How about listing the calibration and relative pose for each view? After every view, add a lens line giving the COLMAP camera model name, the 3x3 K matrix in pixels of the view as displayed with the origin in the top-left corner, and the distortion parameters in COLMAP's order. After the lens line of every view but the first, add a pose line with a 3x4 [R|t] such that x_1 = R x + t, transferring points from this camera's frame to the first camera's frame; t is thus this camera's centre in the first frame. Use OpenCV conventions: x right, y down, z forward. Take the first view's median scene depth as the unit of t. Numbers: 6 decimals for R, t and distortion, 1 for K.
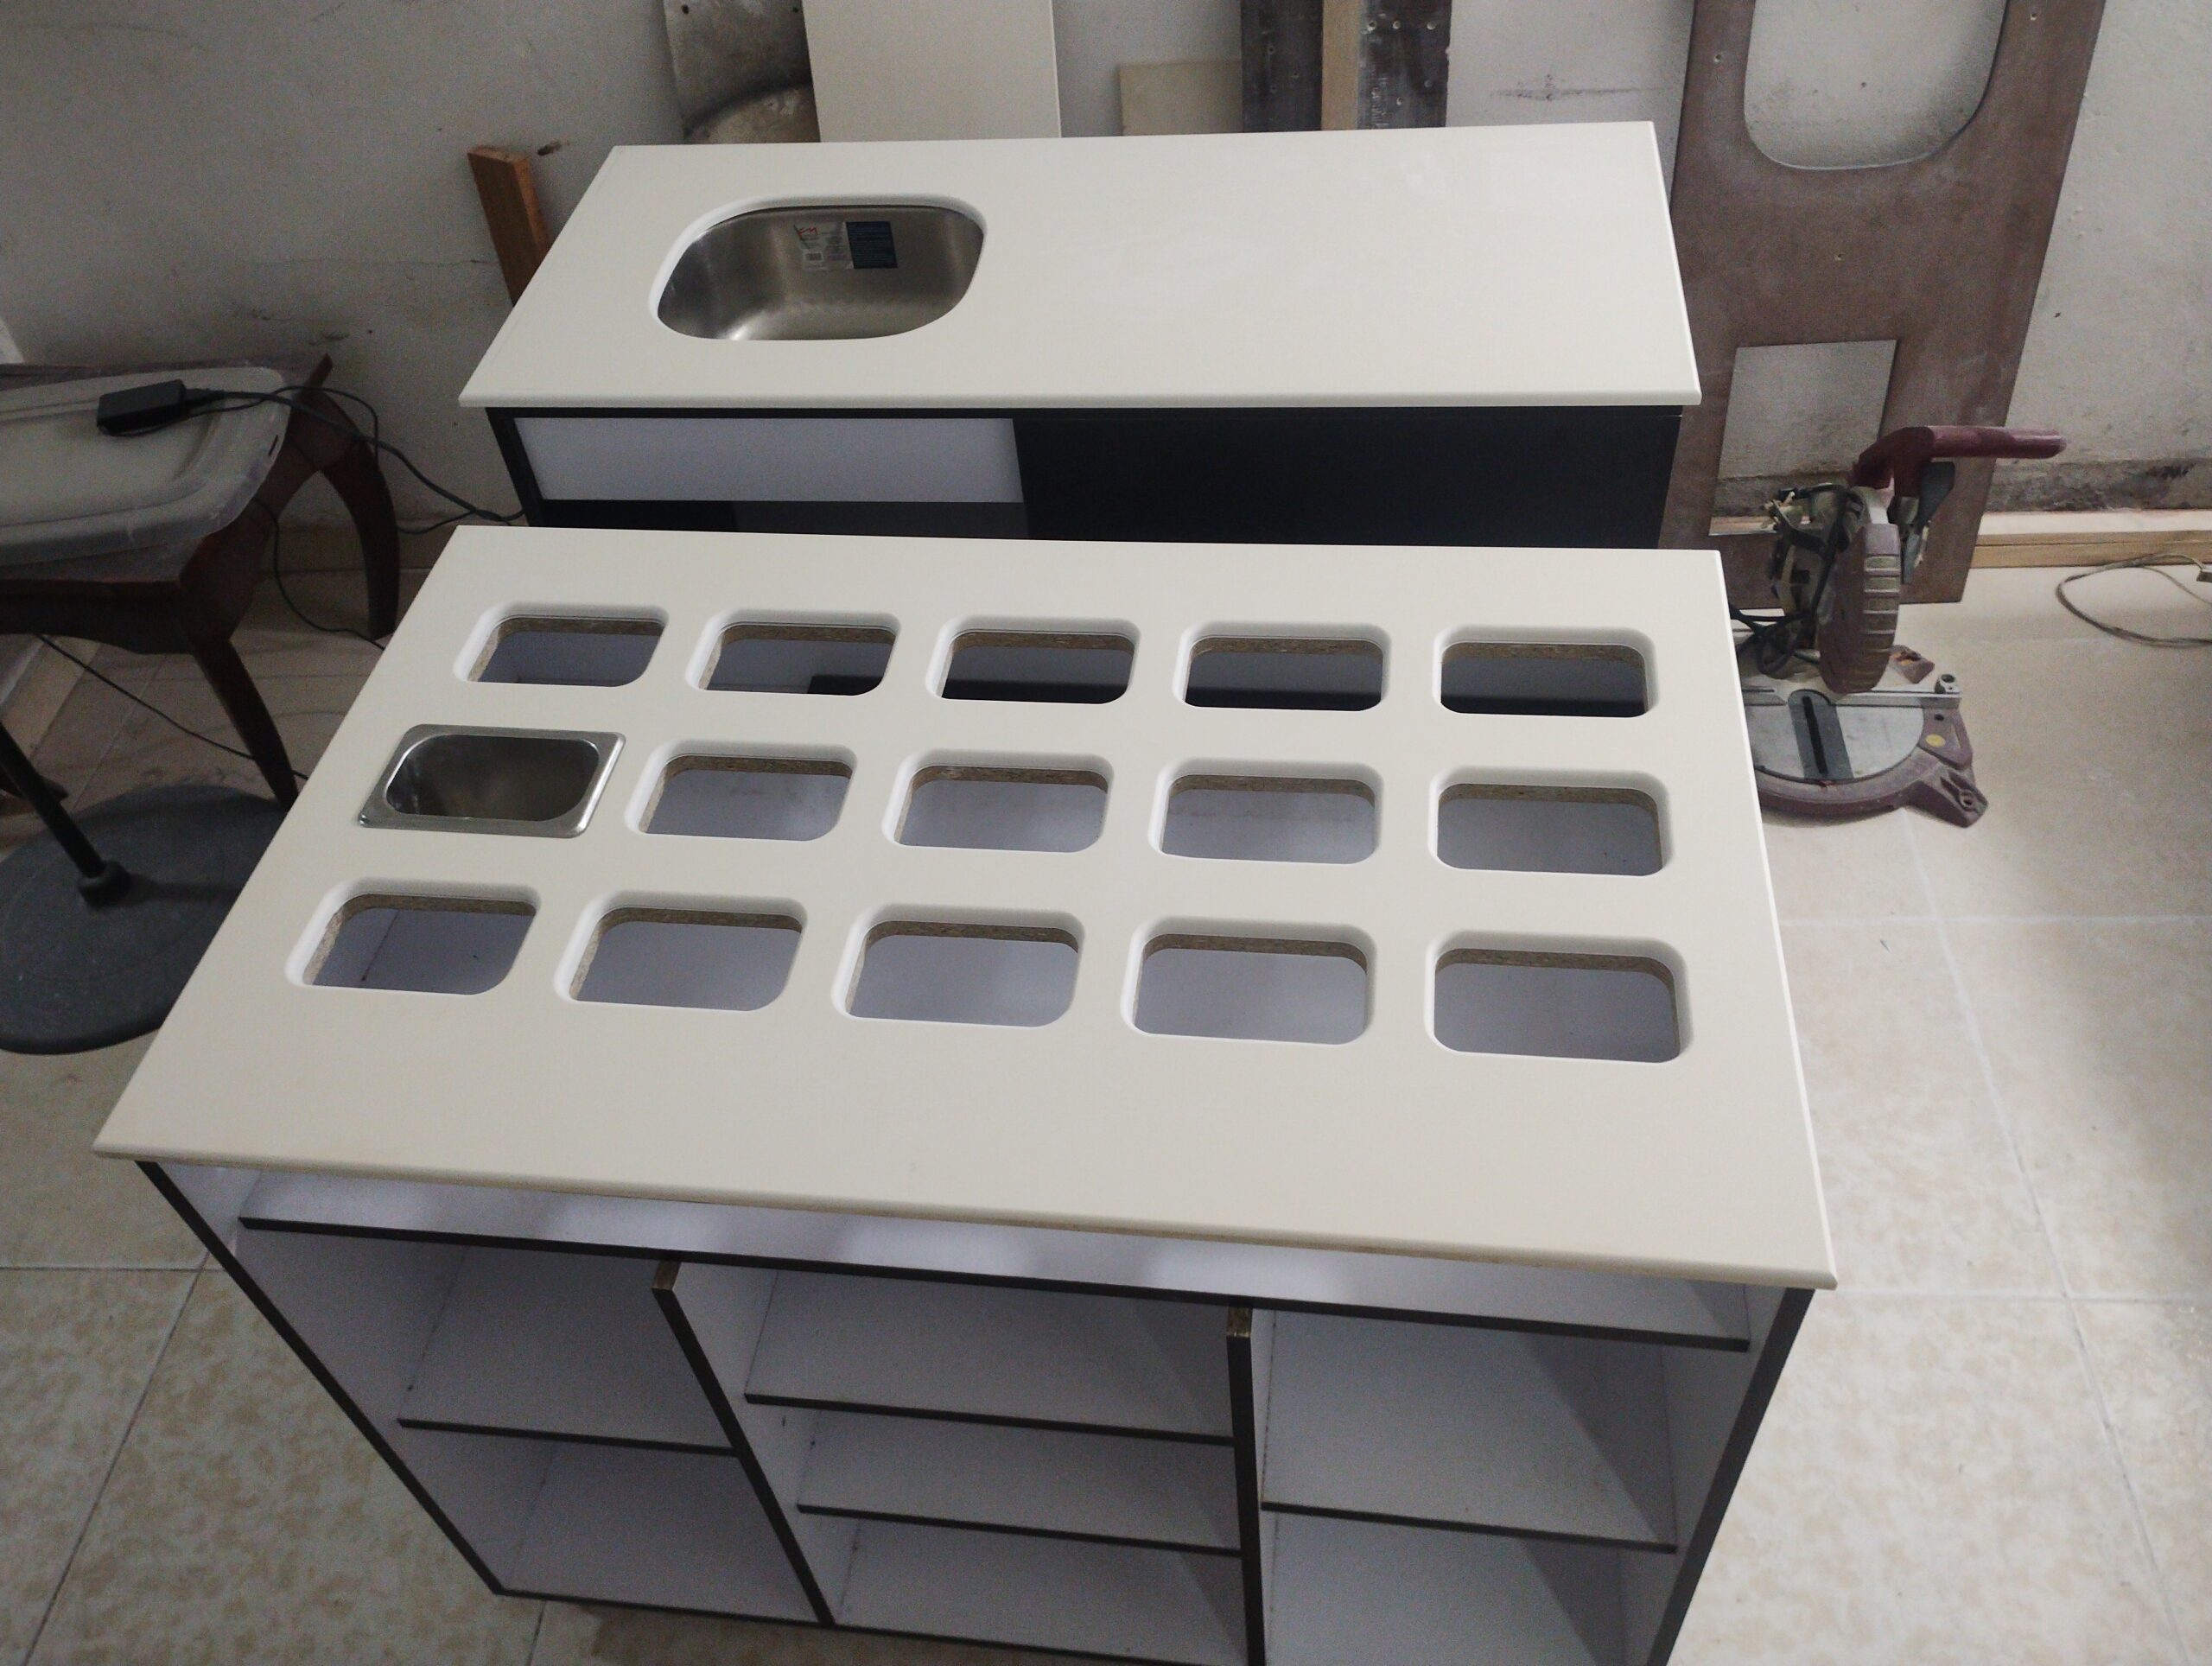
lens RADIAL K [[1807.3, 0, 1106.2], [0, 1807.3, 835.3], [0, 0, 1]] dist [0.036773, -0.002363]
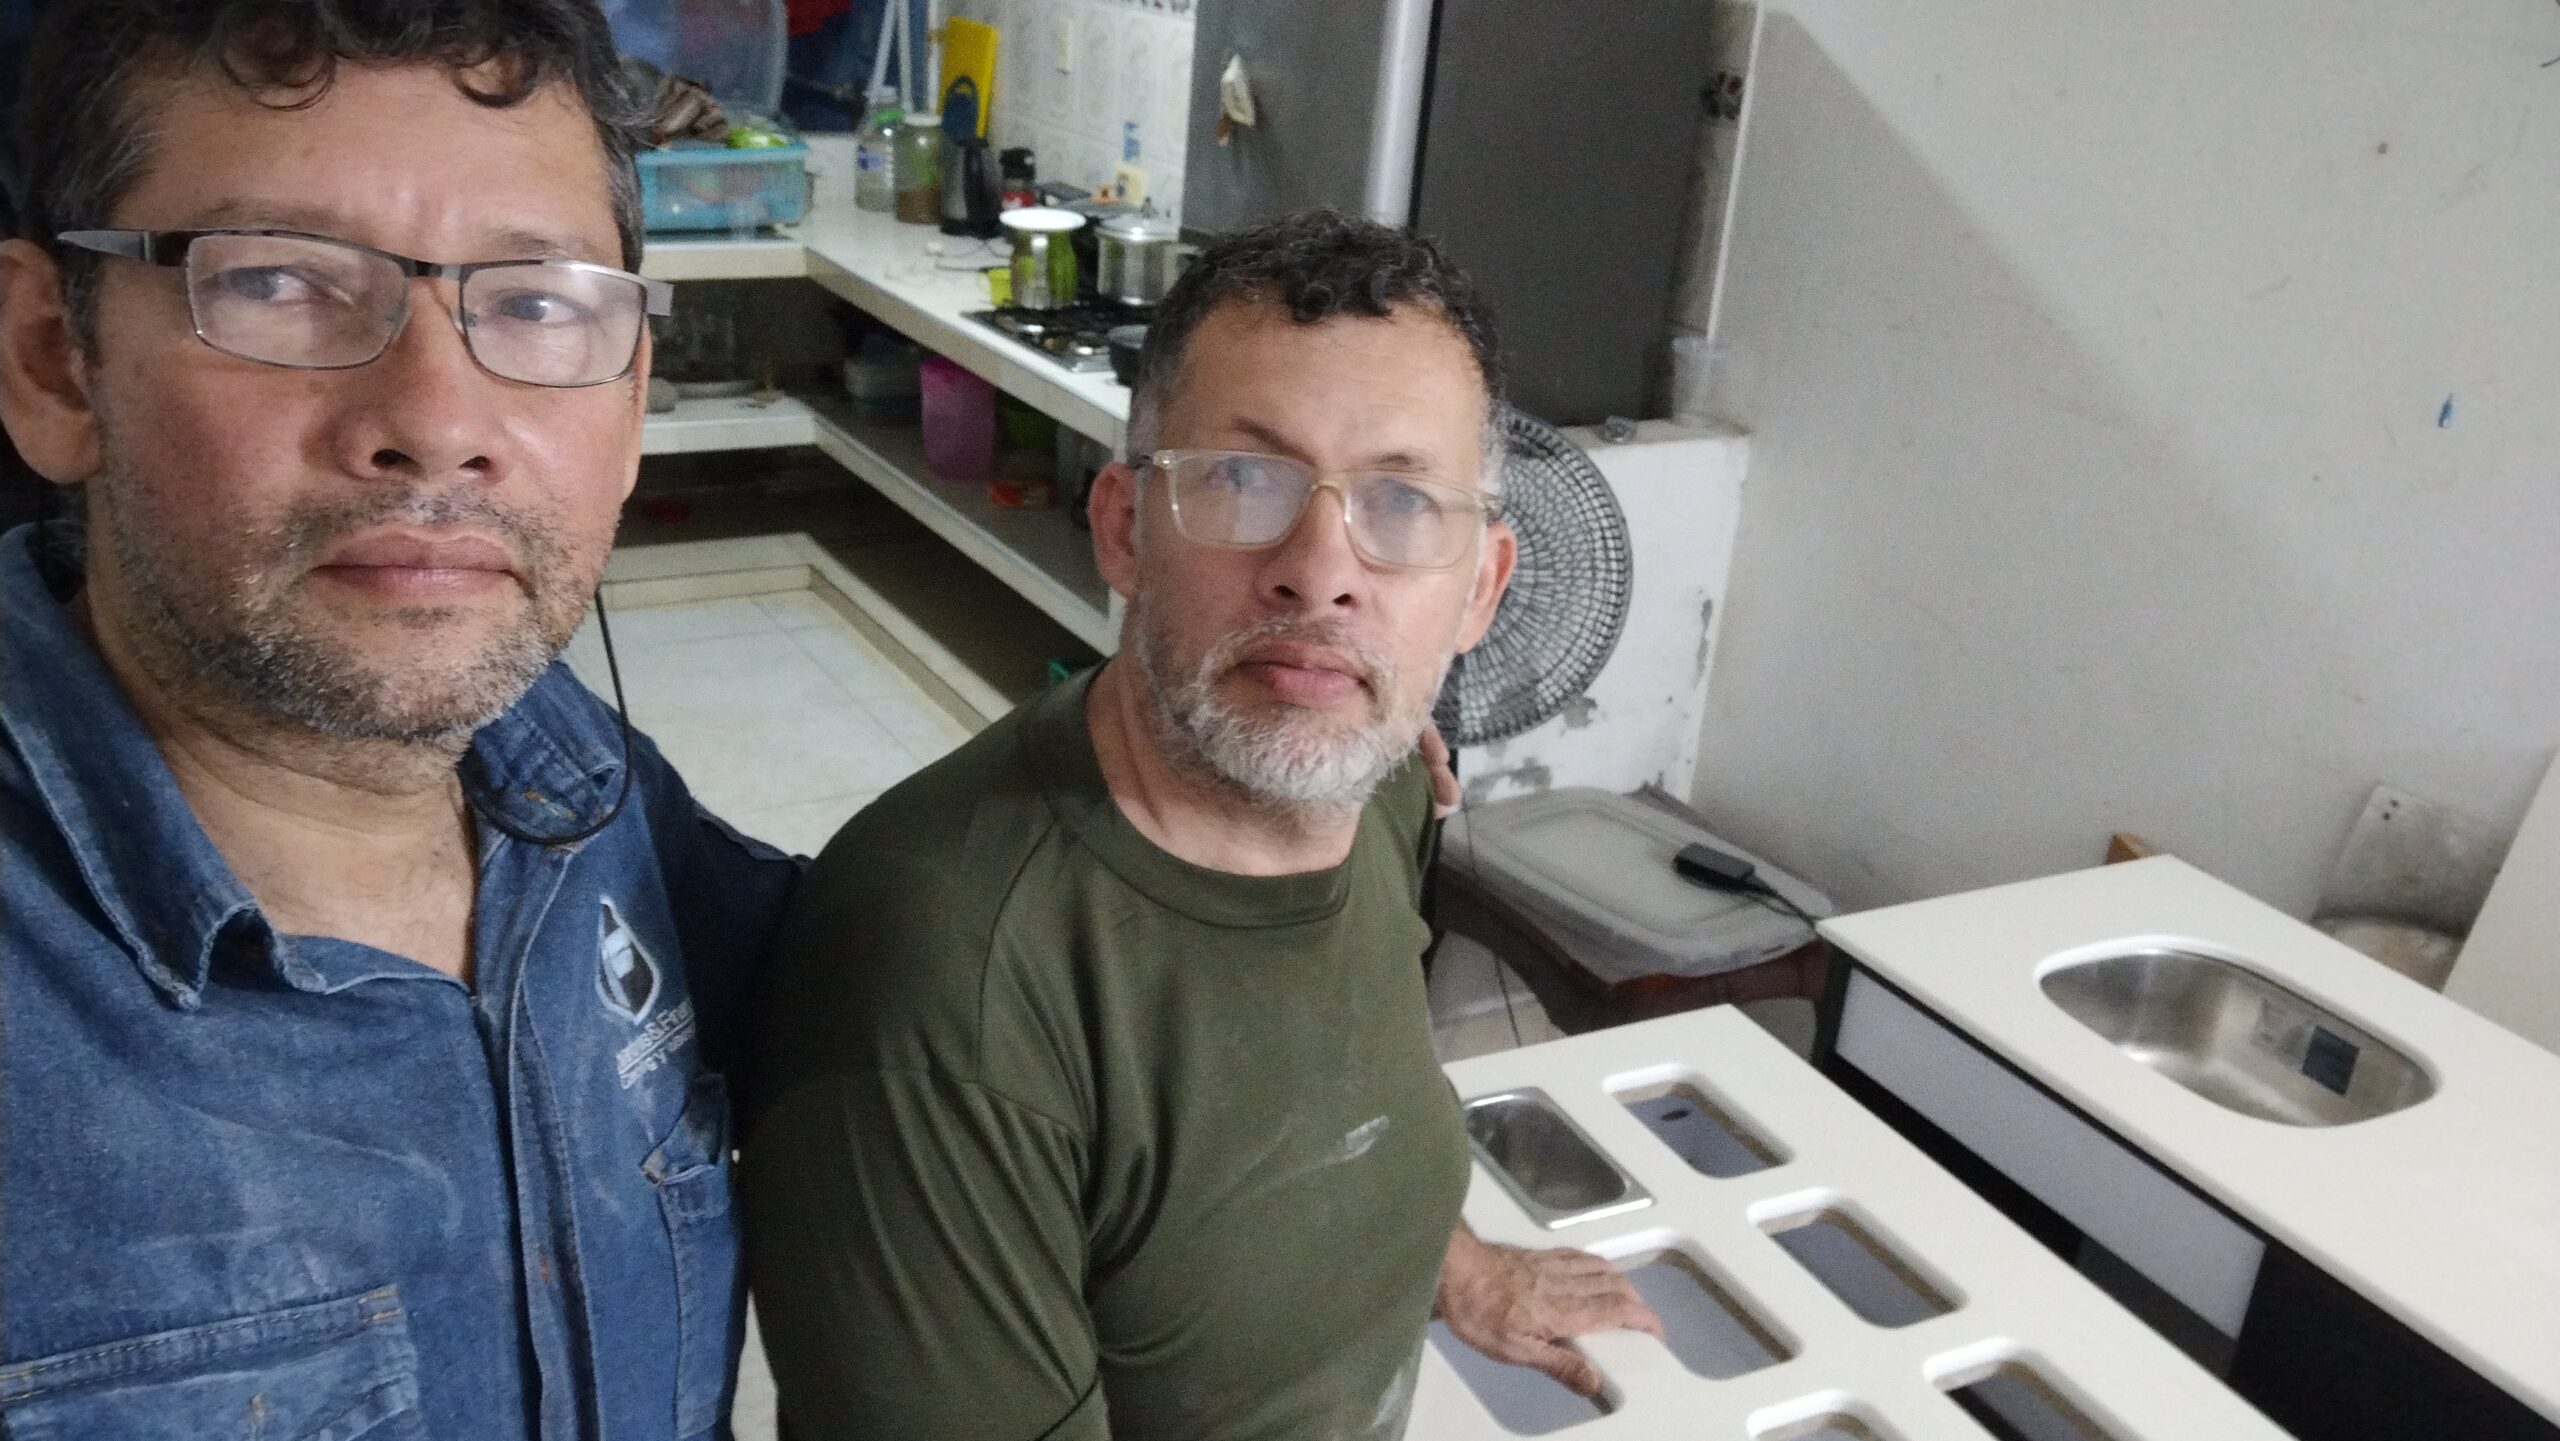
lens RADIAL K [[2159.5, 0, 1279.7], [0, 2159.5, 715.7], [0, 0, 1]] dist [-0.002273, -0.002792]
pose [[0.537691, 0.407111, -0.738342, 0.267921], [-0.686676, 0.719587, -0.103296, 0.013180], [0.489248, 0.562543, 0.666469, -0.042209]]
